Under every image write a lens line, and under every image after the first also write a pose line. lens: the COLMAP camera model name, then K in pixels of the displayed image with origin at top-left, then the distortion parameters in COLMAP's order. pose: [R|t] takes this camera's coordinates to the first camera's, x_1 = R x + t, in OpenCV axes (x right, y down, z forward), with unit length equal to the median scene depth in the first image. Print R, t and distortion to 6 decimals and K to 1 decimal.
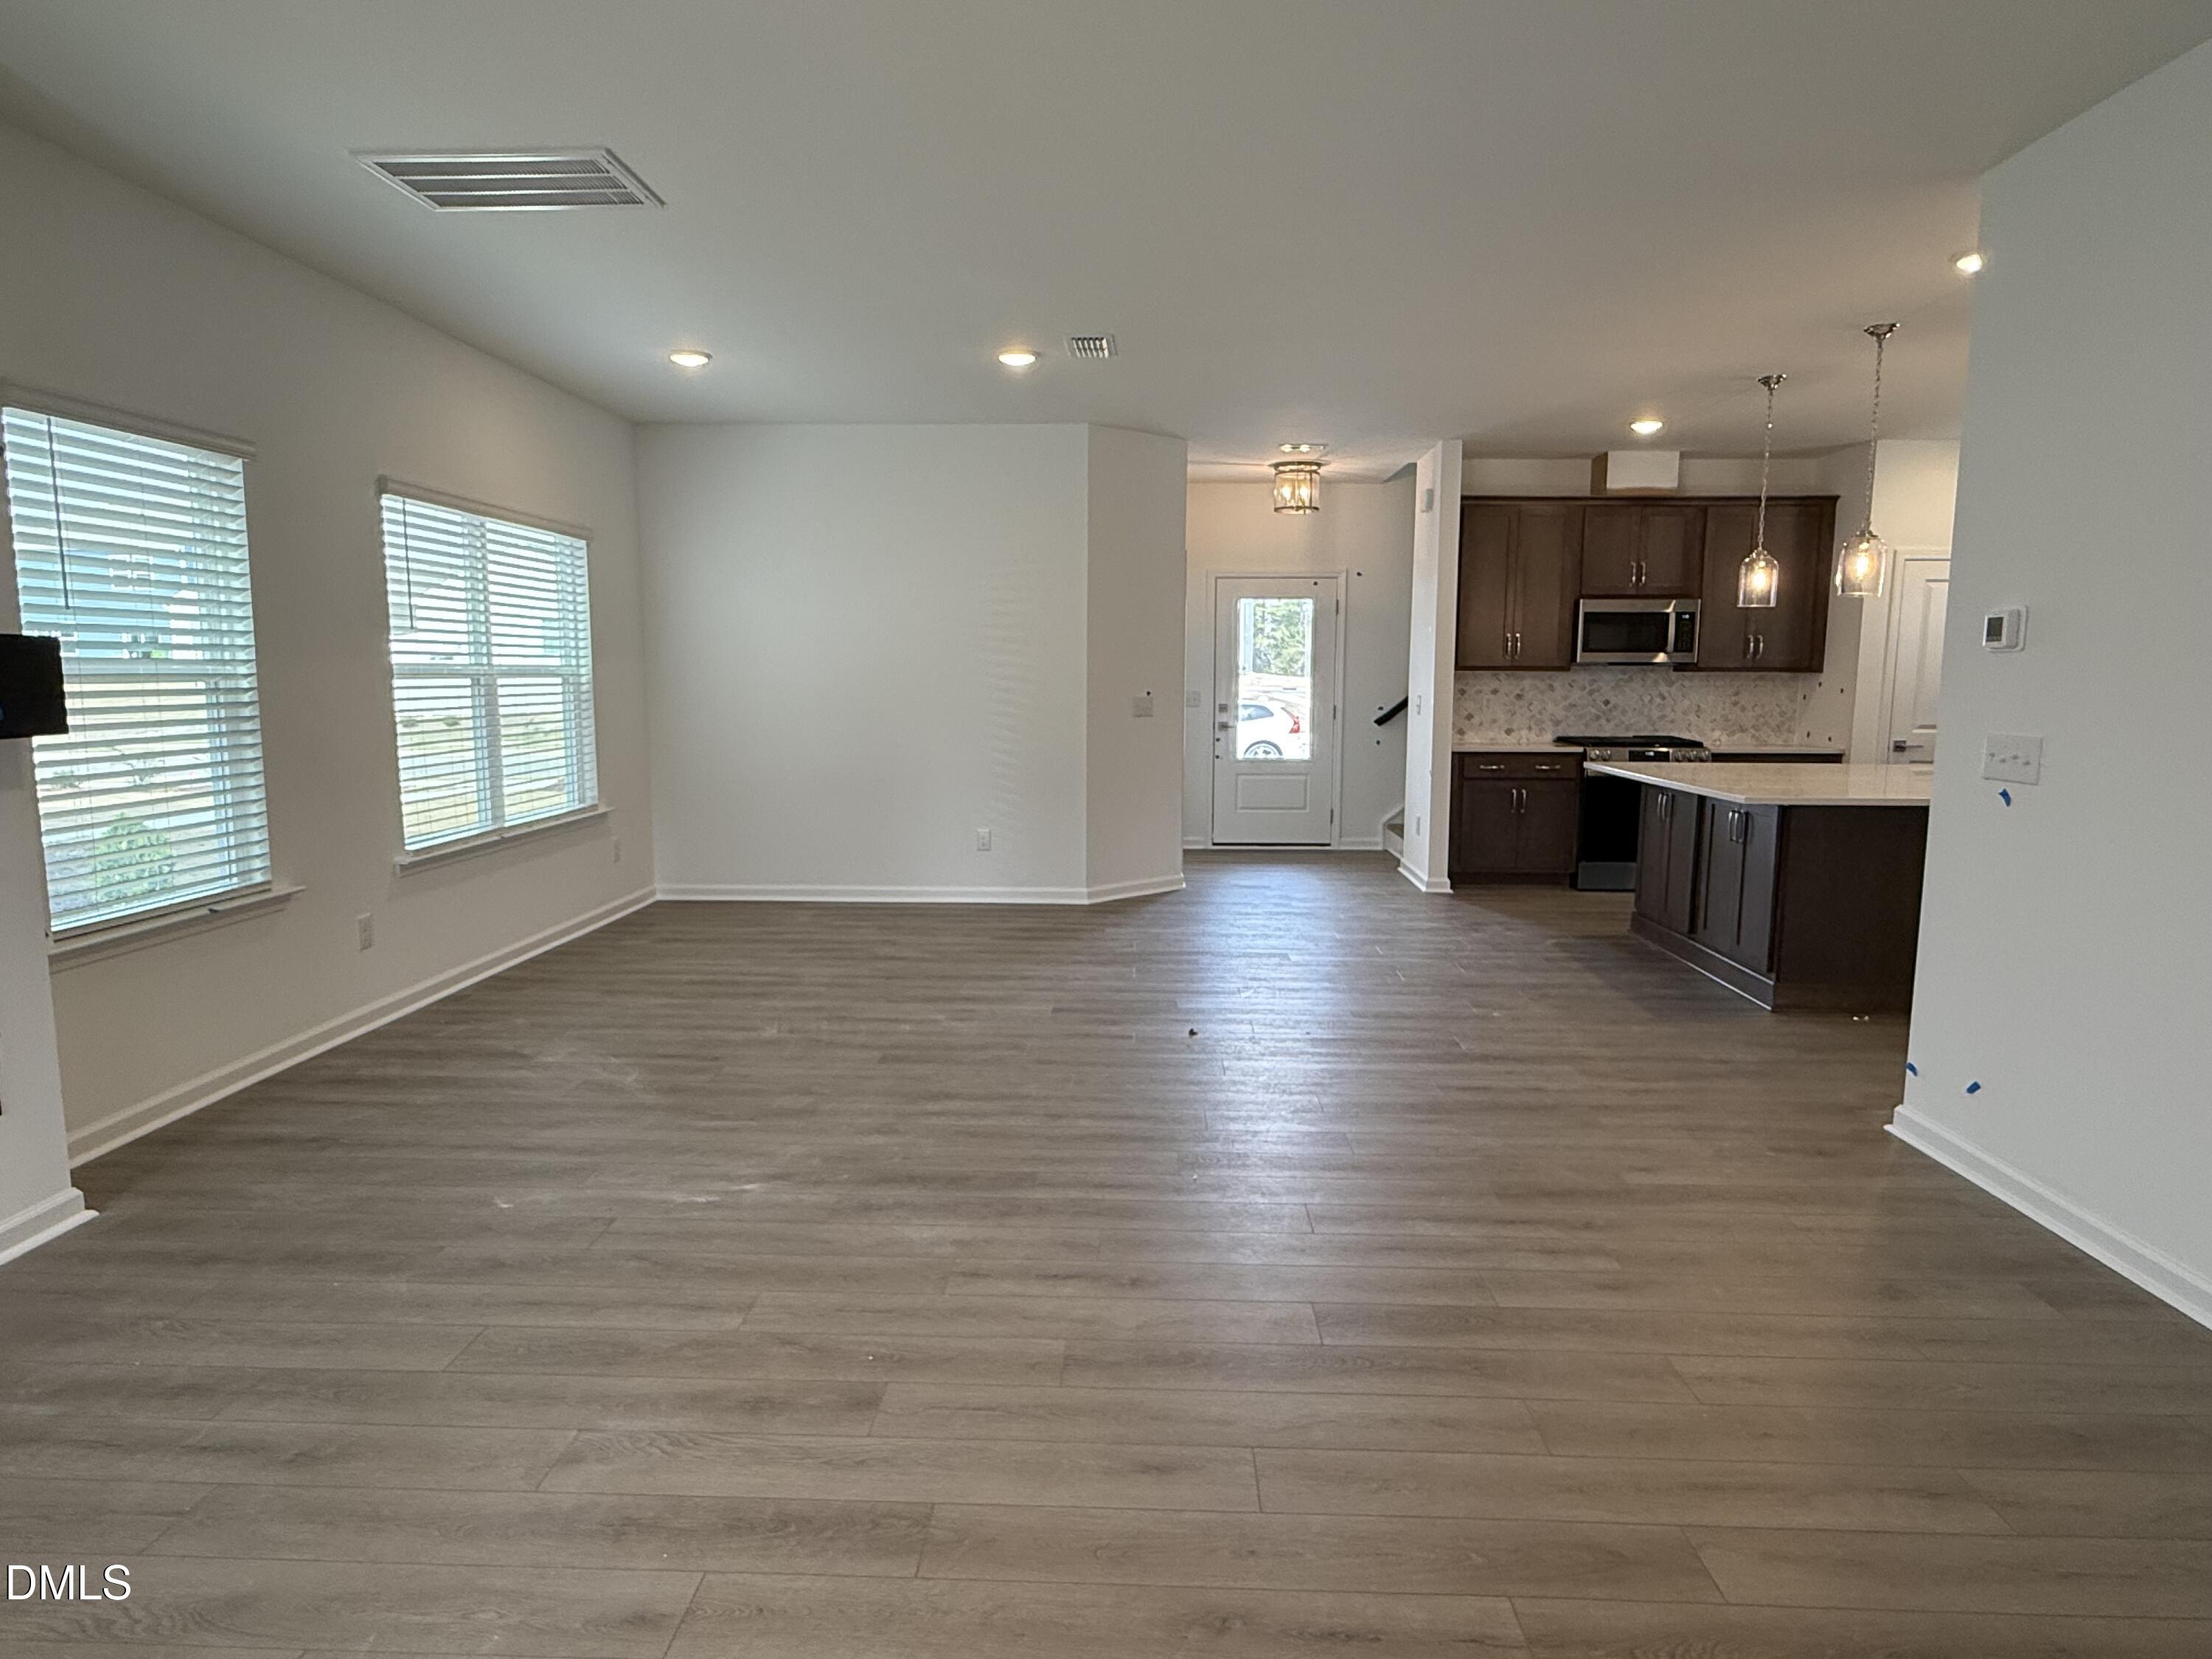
lens RADIAL K [[1276.5, 0, 1106.0], [0, 1276.5, 829.5], [0, 0, 1]] dist [-0.007156, -0.001942]
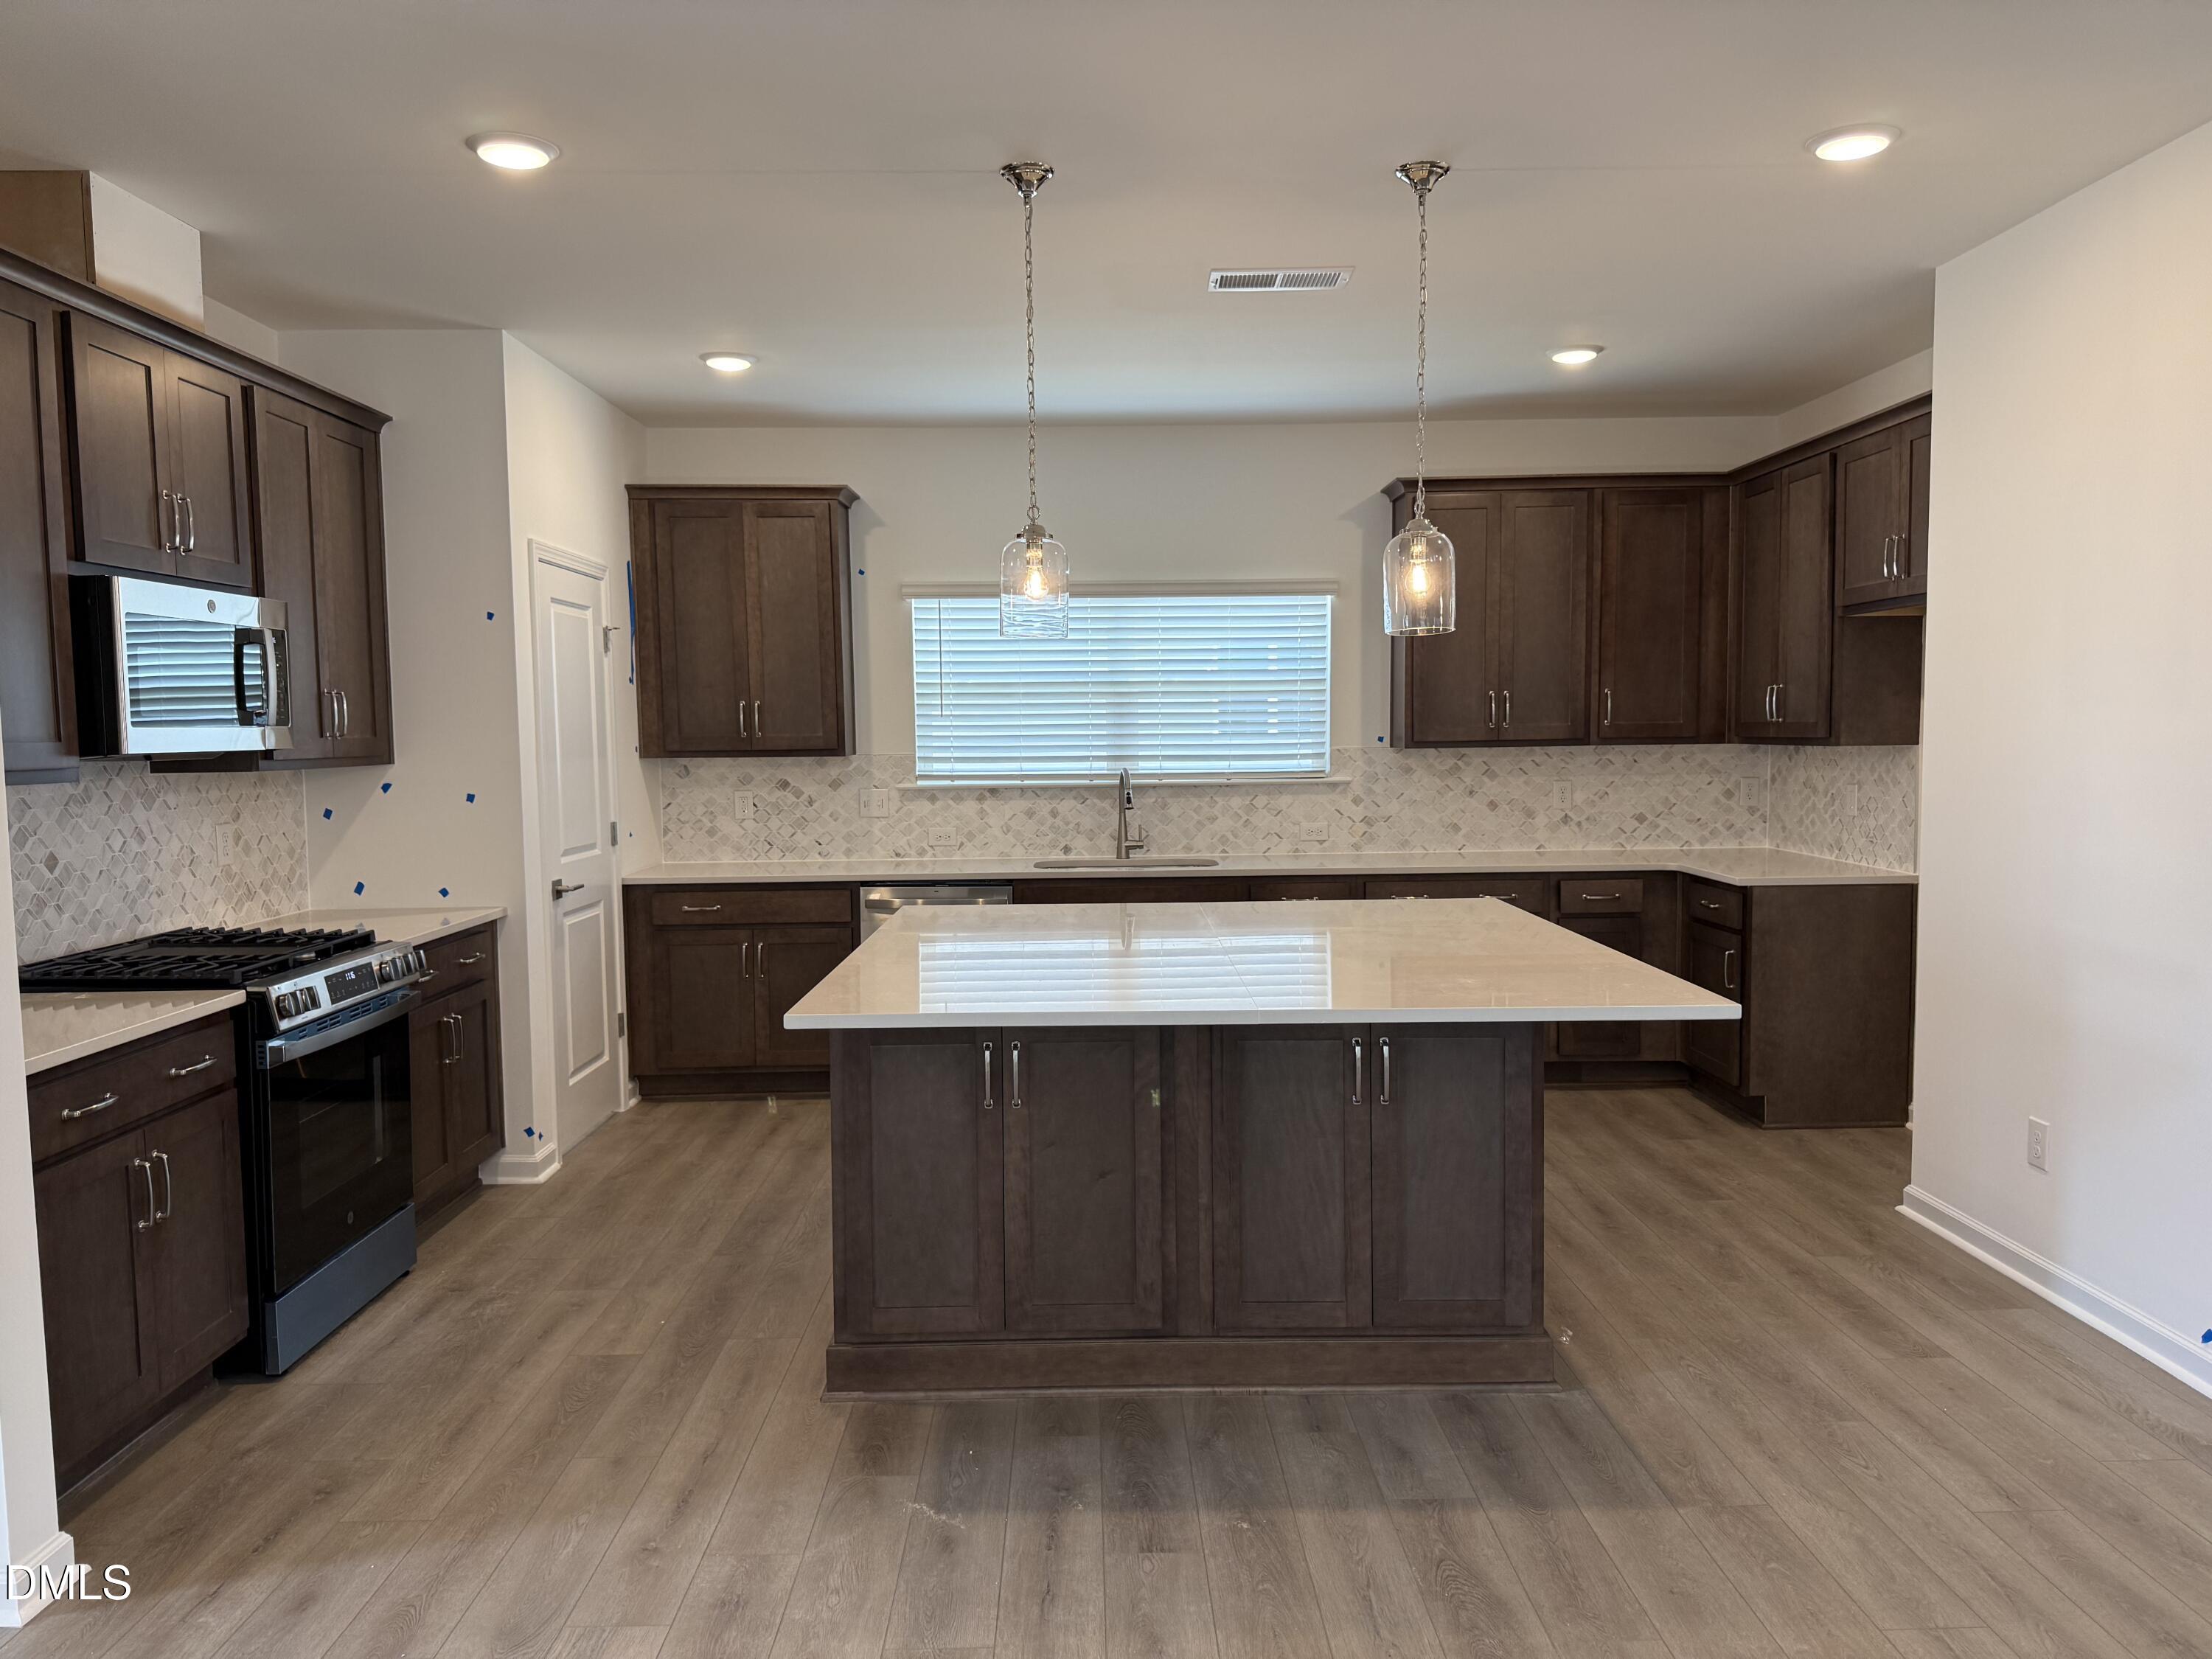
lens RADIAL K [[1569.3, 0, 1105.3], [0, 1569.3, 834.5], [0, 0, 1]] dist [0.027570, -0.036327]
pose [[-0.041273, -0.073513, 0.996440, -0.070941], [0.136868, 0.987472, 0.078521, -0.101943], [-0.989729, 0.139621, -0.030695, 0.715586]]
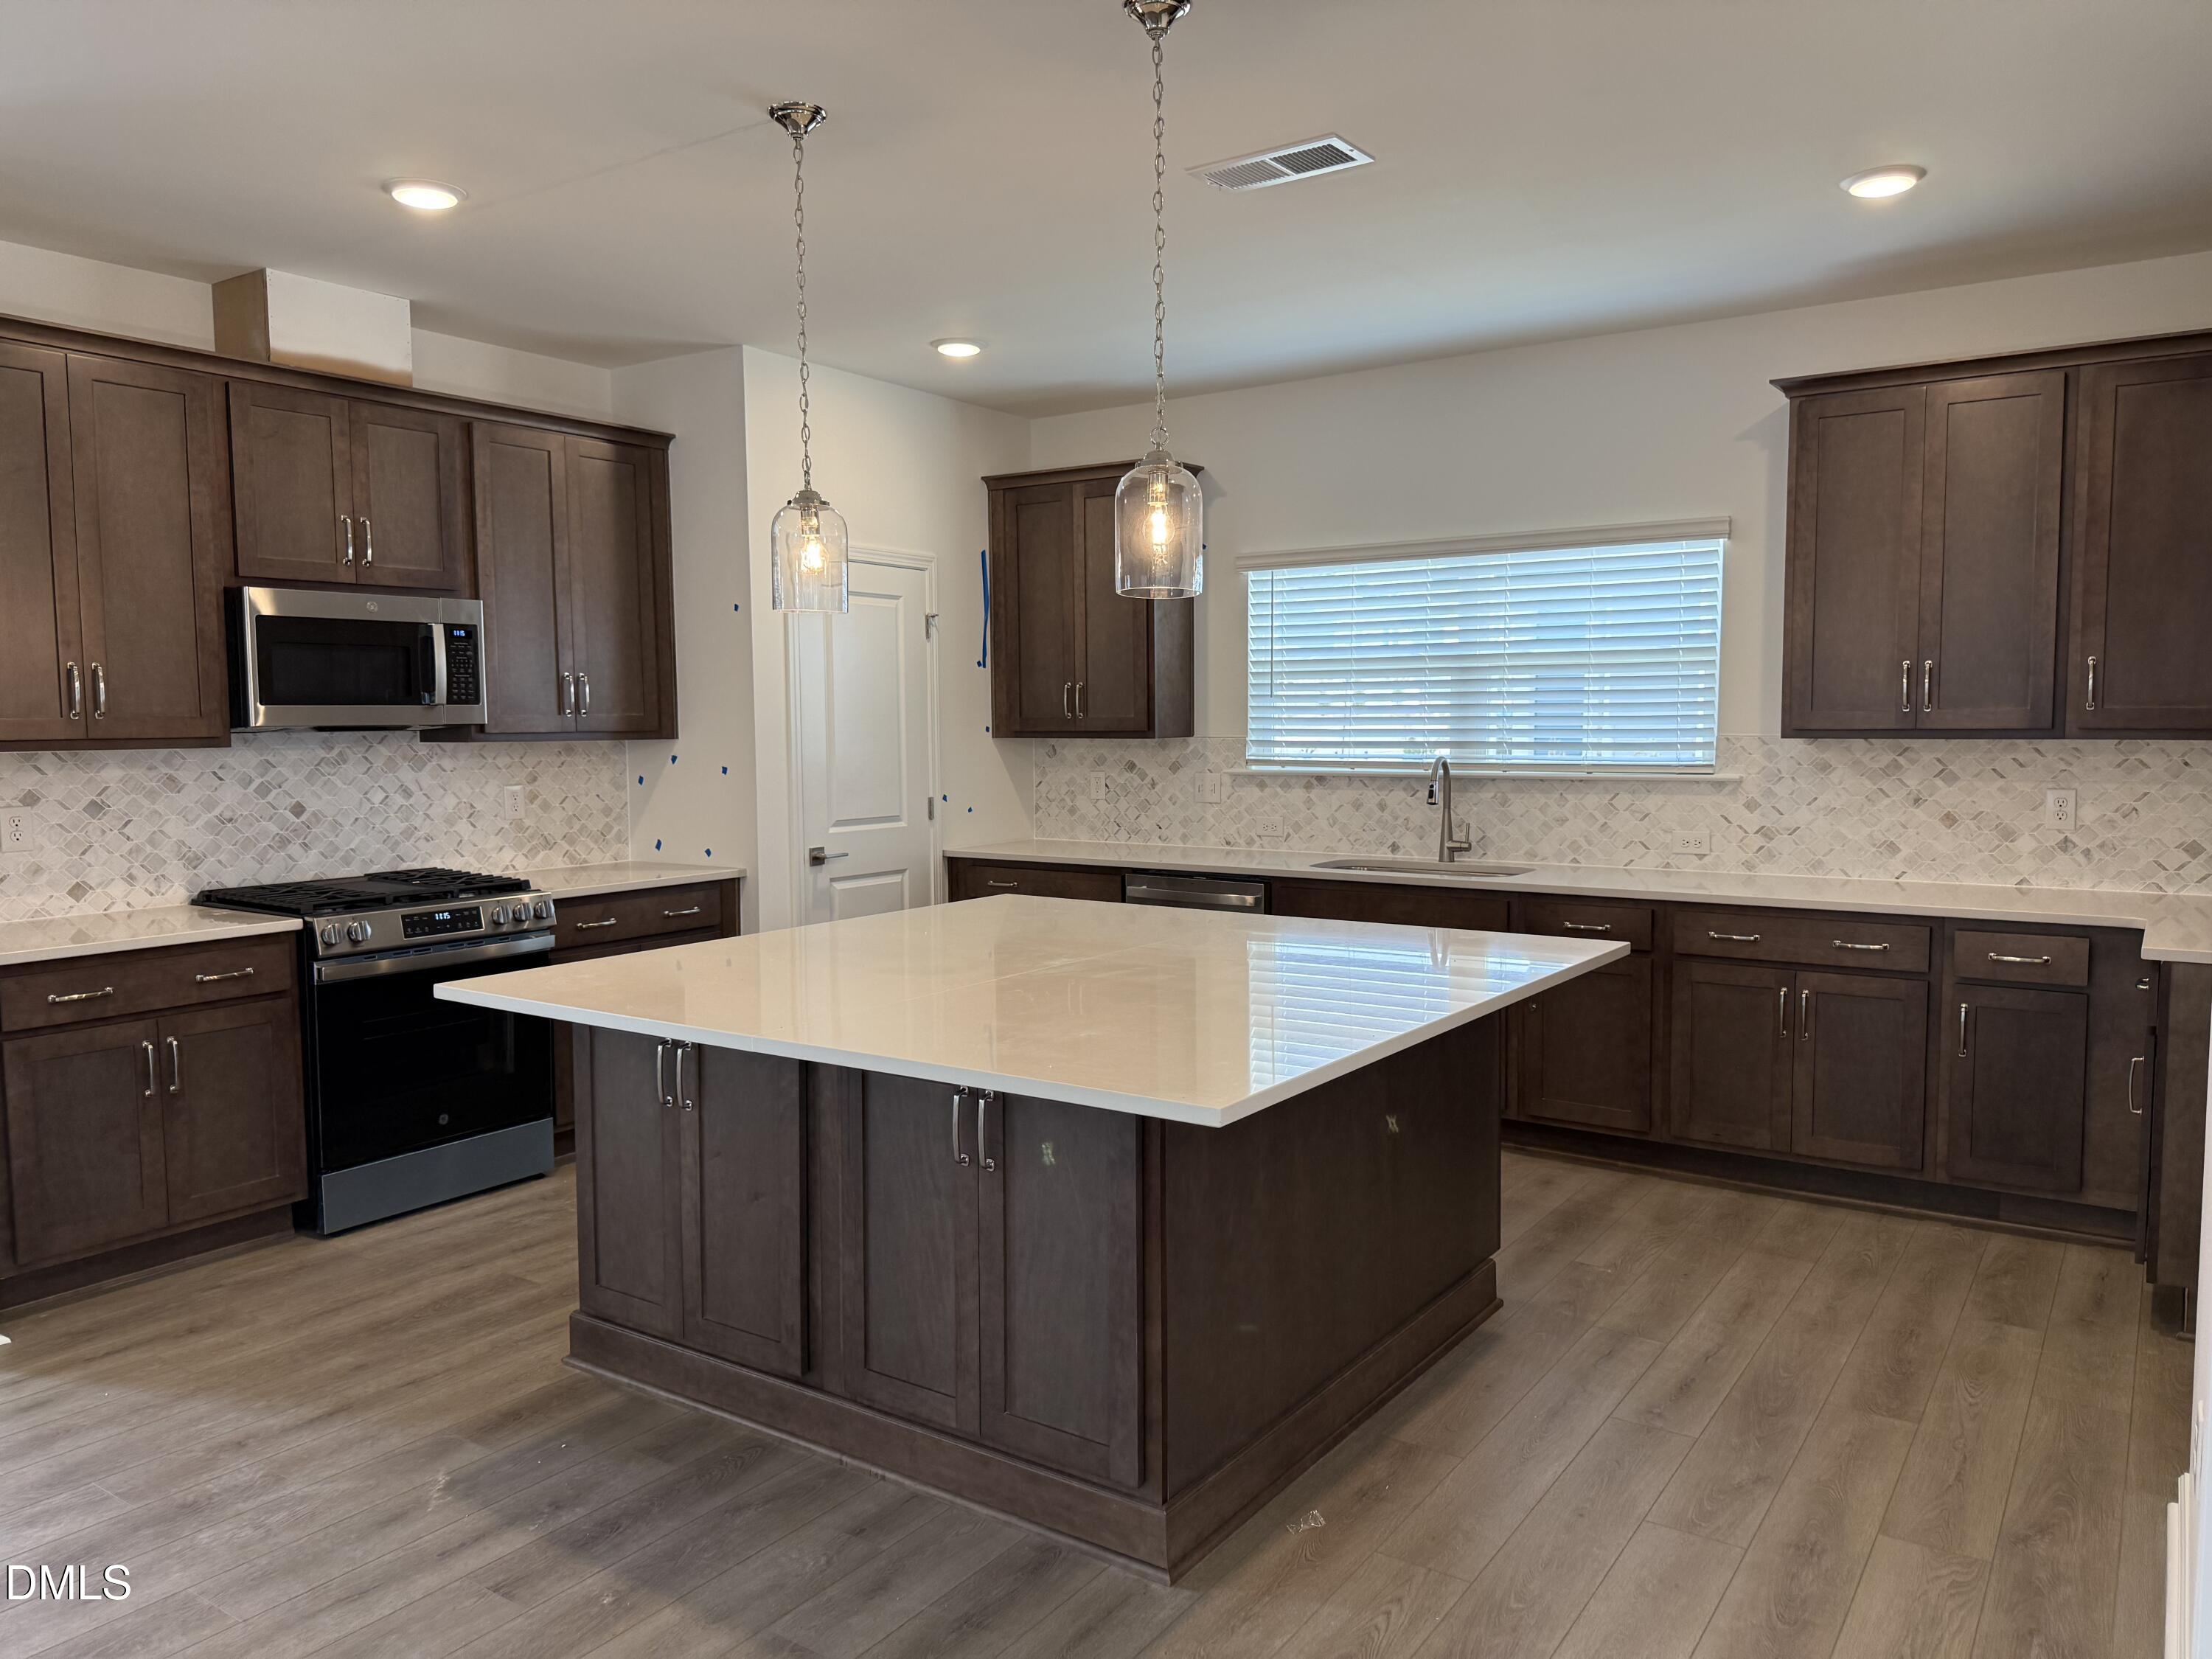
lens RADIAL K [[1569.3, 0, 1105.3], [0, 1569.3, 834.5], [0, 0, 1]] dist [0.027570, -0.036327]
pose [[0.542090, -0.072333, 0.837201, 0.064692], [0.114041, 0.993404, 0.011987, -0.063424], [-0.832546, 0.088978, 0.546763, 0.432895]]
